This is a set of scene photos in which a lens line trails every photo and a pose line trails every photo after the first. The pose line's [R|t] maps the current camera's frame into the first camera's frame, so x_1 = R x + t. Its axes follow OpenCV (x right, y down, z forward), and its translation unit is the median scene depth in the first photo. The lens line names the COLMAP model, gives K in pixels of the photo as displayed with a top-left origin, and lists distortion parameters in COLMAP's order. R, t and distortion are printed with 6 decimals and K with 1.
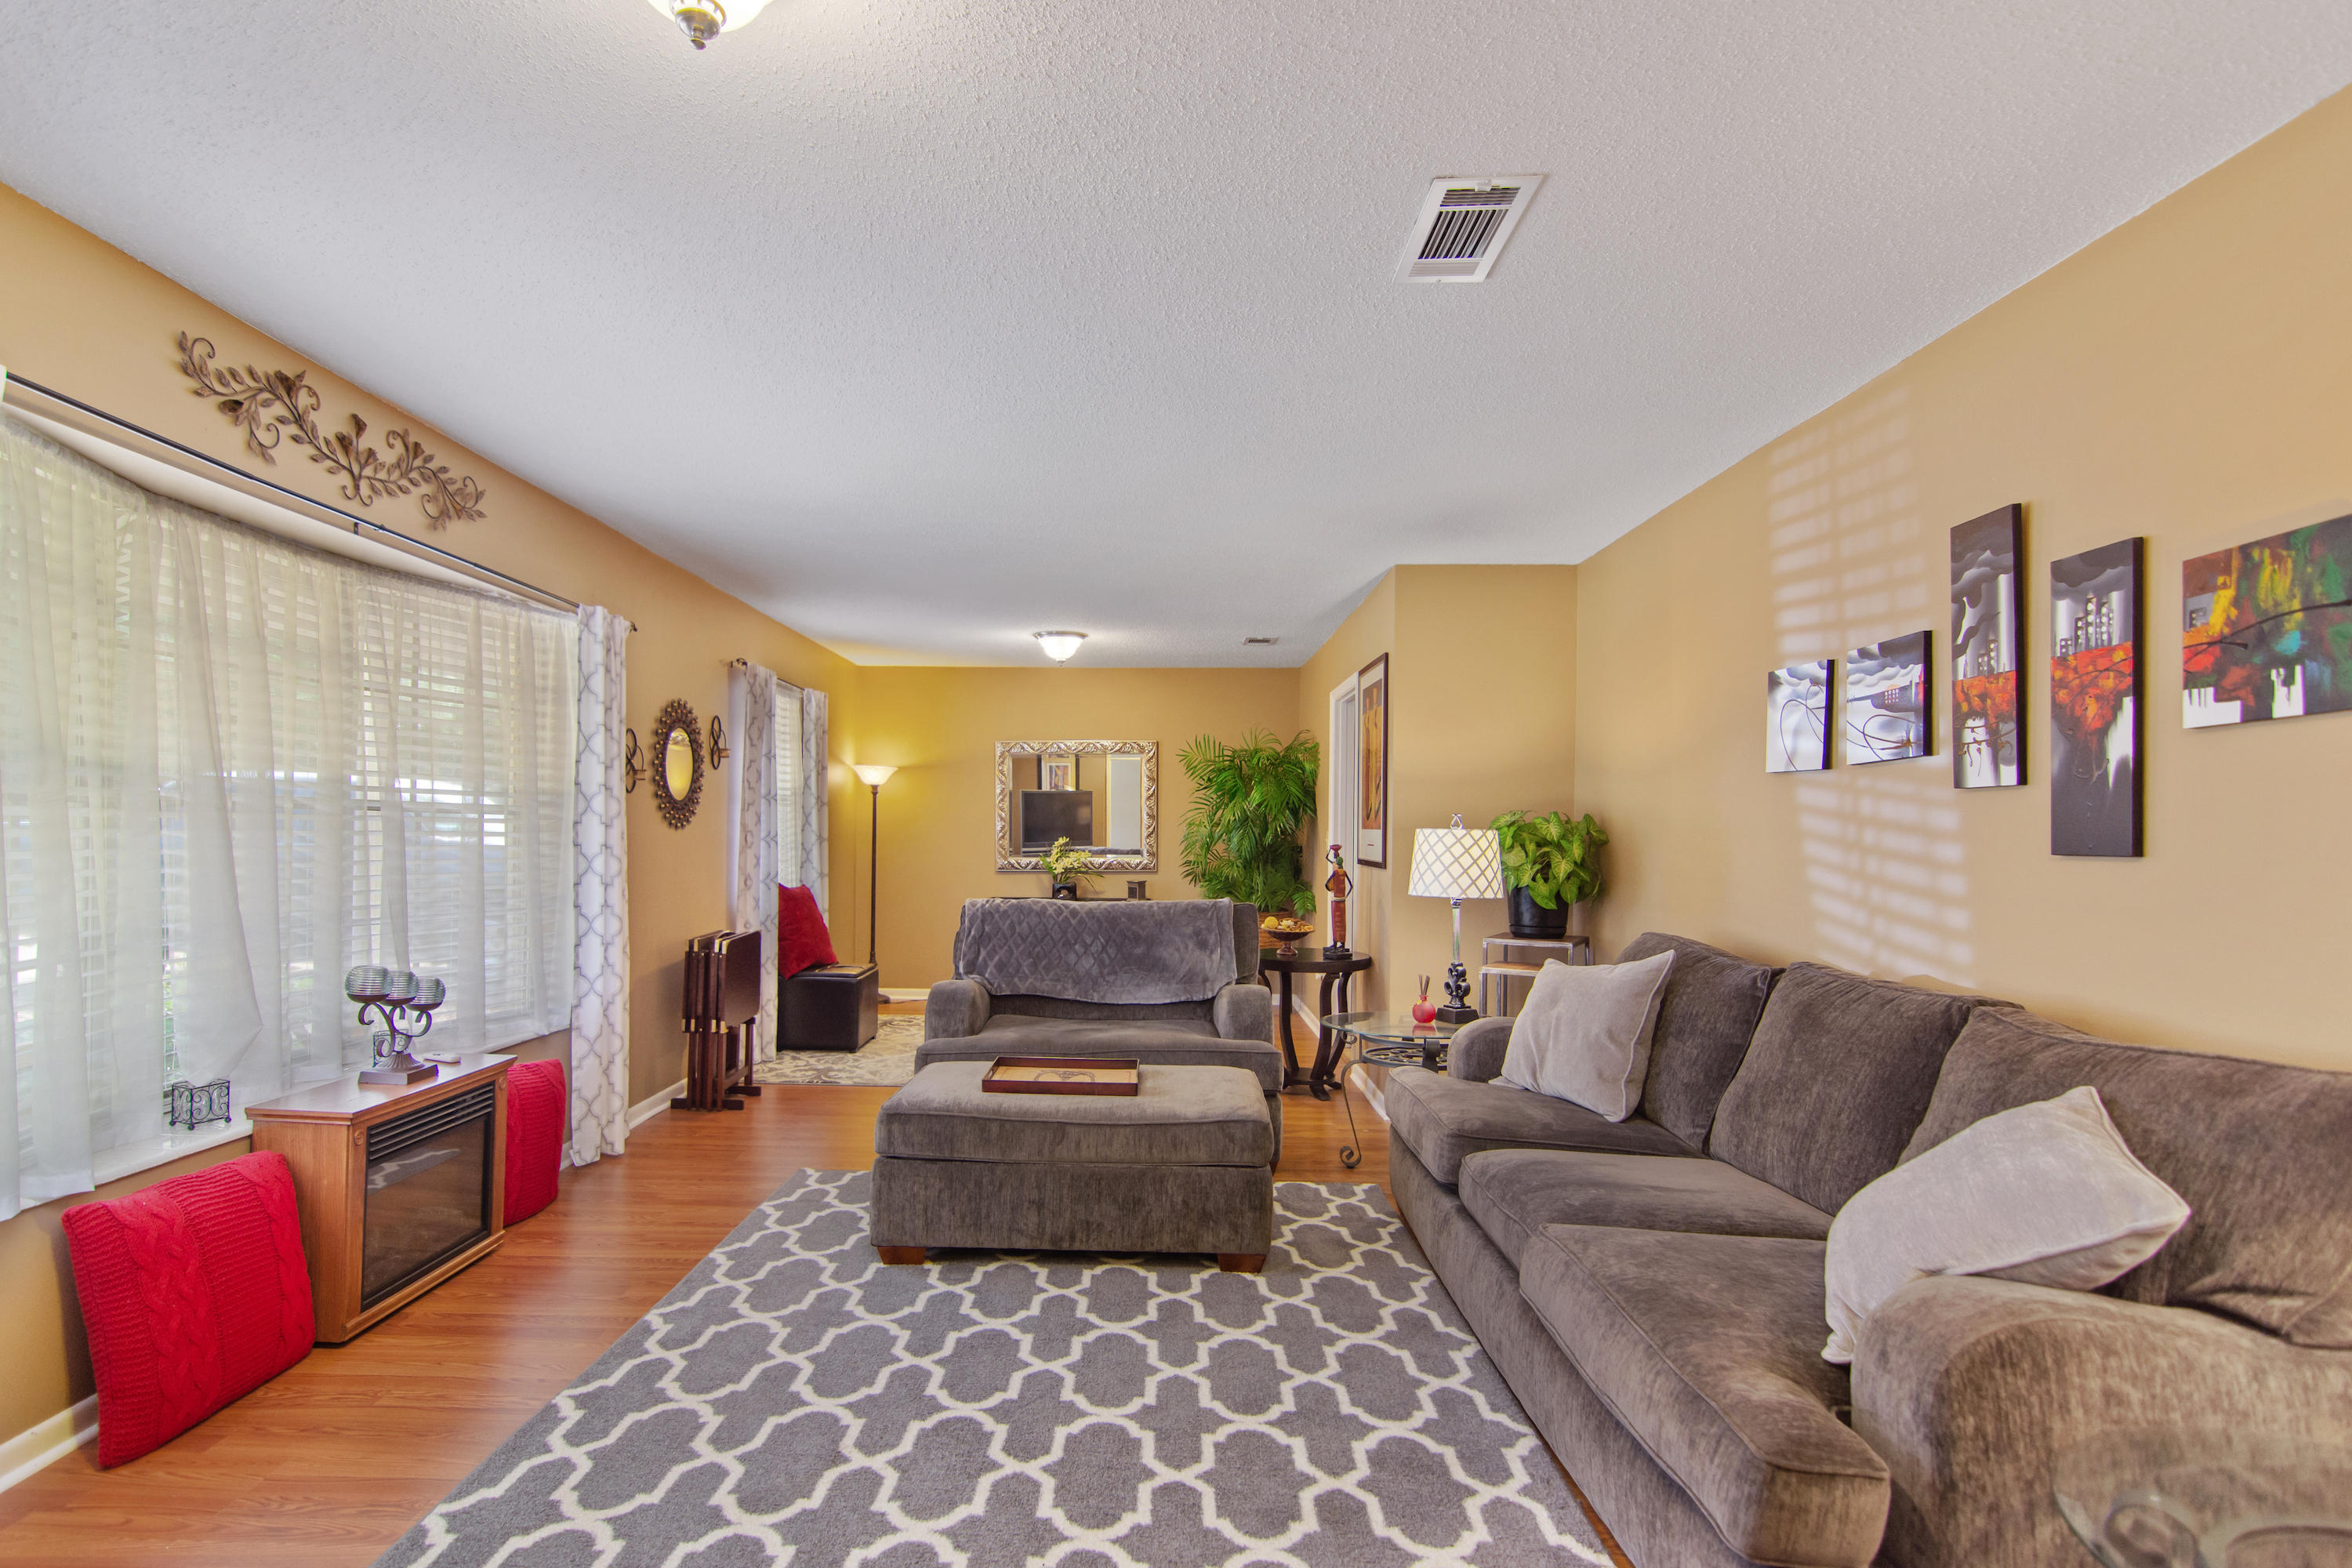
lens RADIAL K [[1151.8, 0, 1122.2], [0, 1151.8, 809.4], [0, 0, 1]] dist [-0.000206, 0.001238]
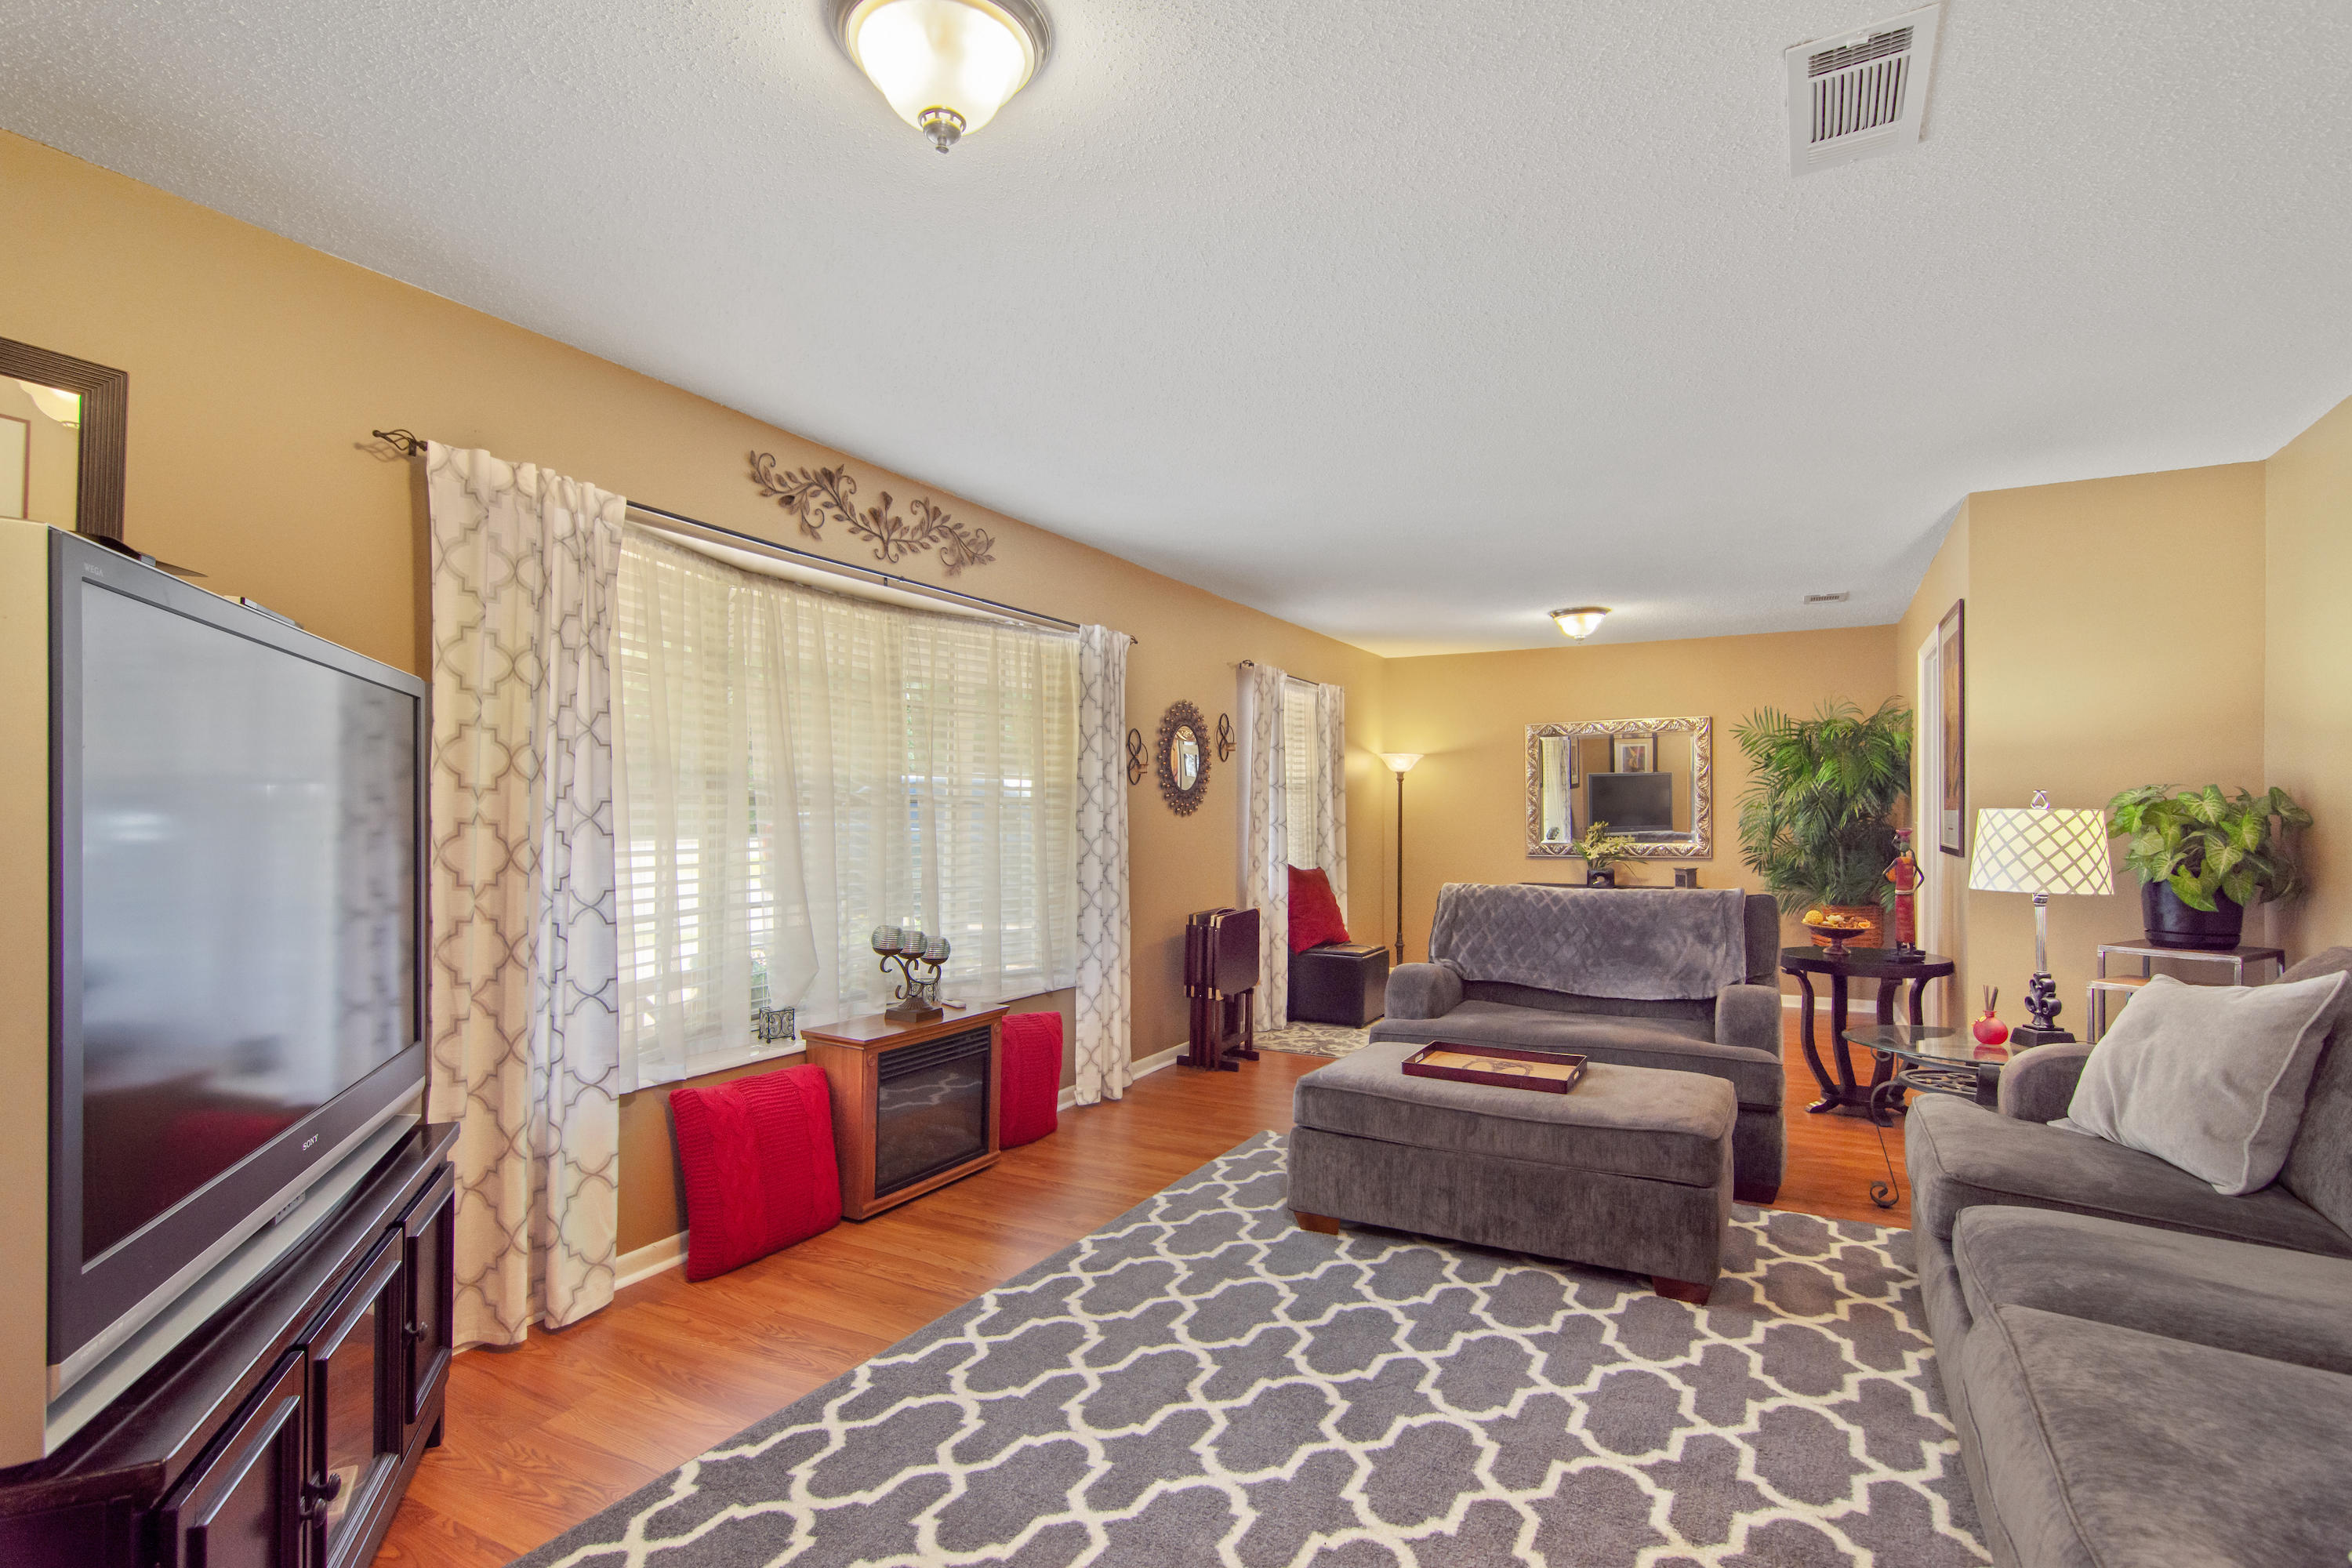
lens RADIAL K [[1111.0, 0, 1164.4], [0, 1111.0, 787.6], [0, 0, 1]] dist [-0.001022, 0.001367]
pose [[0.894819, -0.018796, -0.446033, 0.128876], [0.015458, 0.999819, -0.011121, 0.001781], [0.446161, 0.003056, 0.894947, 0.033922]]
